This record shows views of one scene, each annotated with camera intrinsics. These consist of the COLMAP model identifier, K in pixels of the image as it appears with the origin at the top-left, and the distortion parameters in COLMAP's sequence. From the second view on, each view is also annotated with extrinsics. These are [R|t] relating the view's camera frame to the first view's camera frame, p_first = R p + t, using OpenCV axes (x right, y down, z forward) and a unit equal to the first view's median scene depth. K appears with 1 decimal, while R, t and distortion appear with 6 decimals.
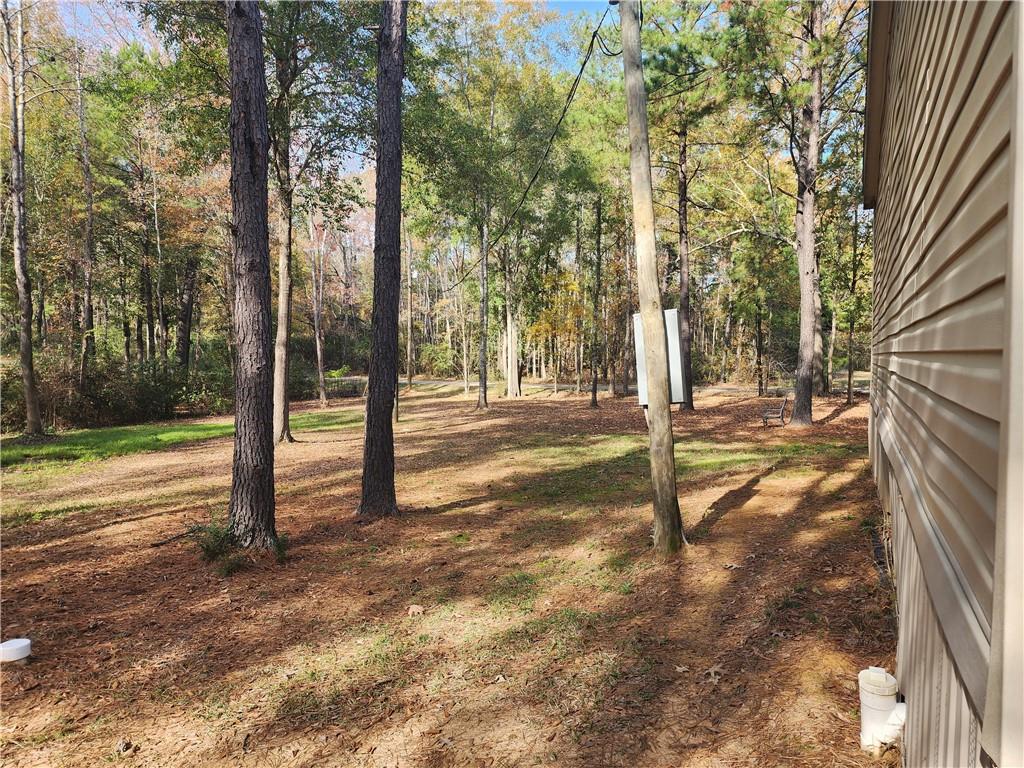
lens RADIAL K [[677.3, 0, 512.0], [0, 677.3, 374.1], [0, 0, 1]] dist [0.058918, -0.044090]
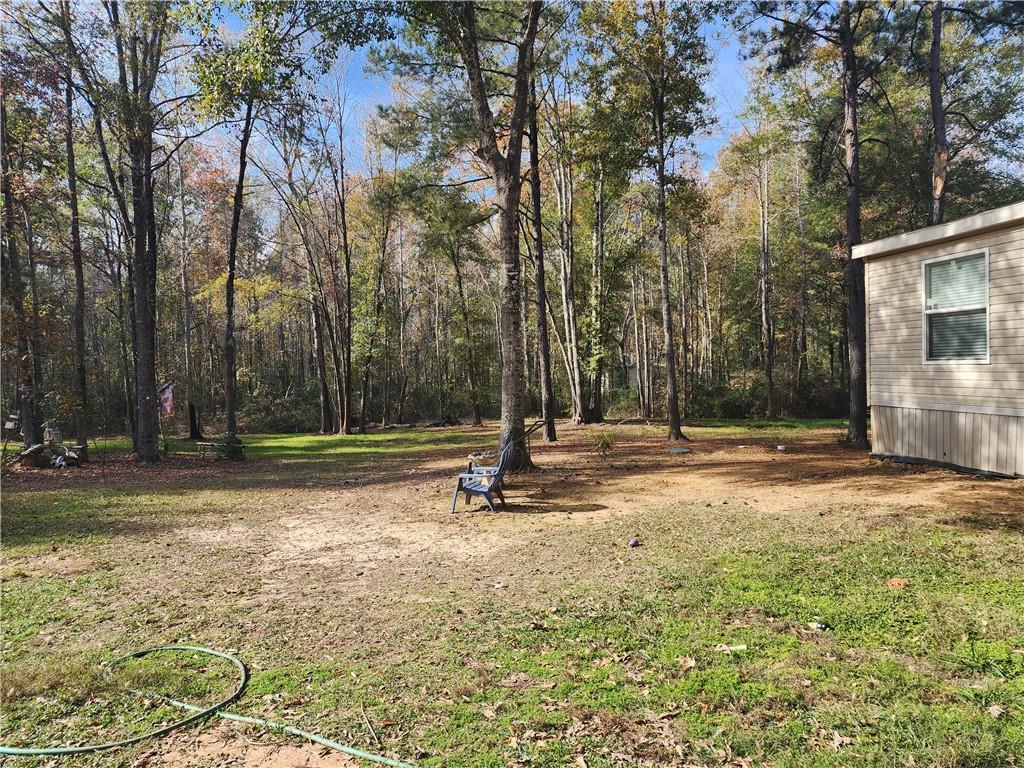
lens RADIAL K [[677.3, 0, 511.4], [0, 677.3, 374.4], [0, 0, 1]] dist [0.058918, -0.044090]
pose [[0.575120, -0.007899, -0.818031, 0.443150], [-0.006868, 0.999872, -0.014483, 0.015131], [0.818040, 0.013948, 0.574992, -0.698010]]
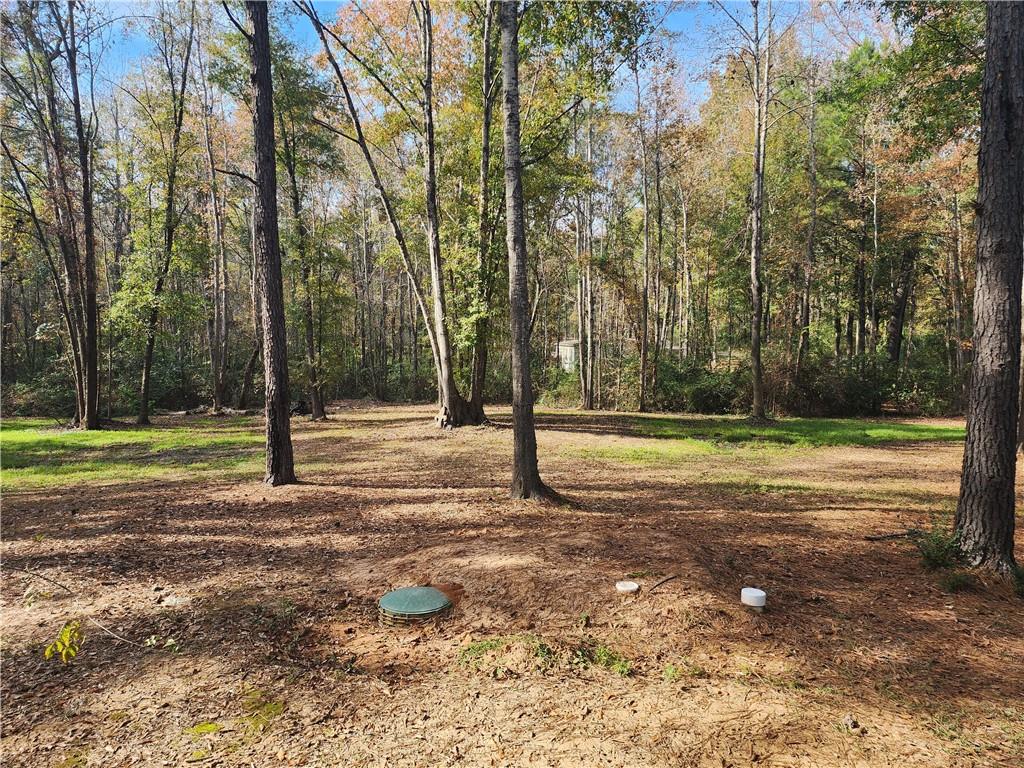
lens RADIAL K [[677.3, 0, 507.3], [0, 677.3, 374.9], [0, 0, 1]] dist [0.058918, -0.044090]
pose [[0.576295, 0.044273, -0.816042, -0.008099], [-0.038644, 0.998891, 0.026902, 0.001917], [0.816327, 0.016032, 0.577367, -0.006320]]
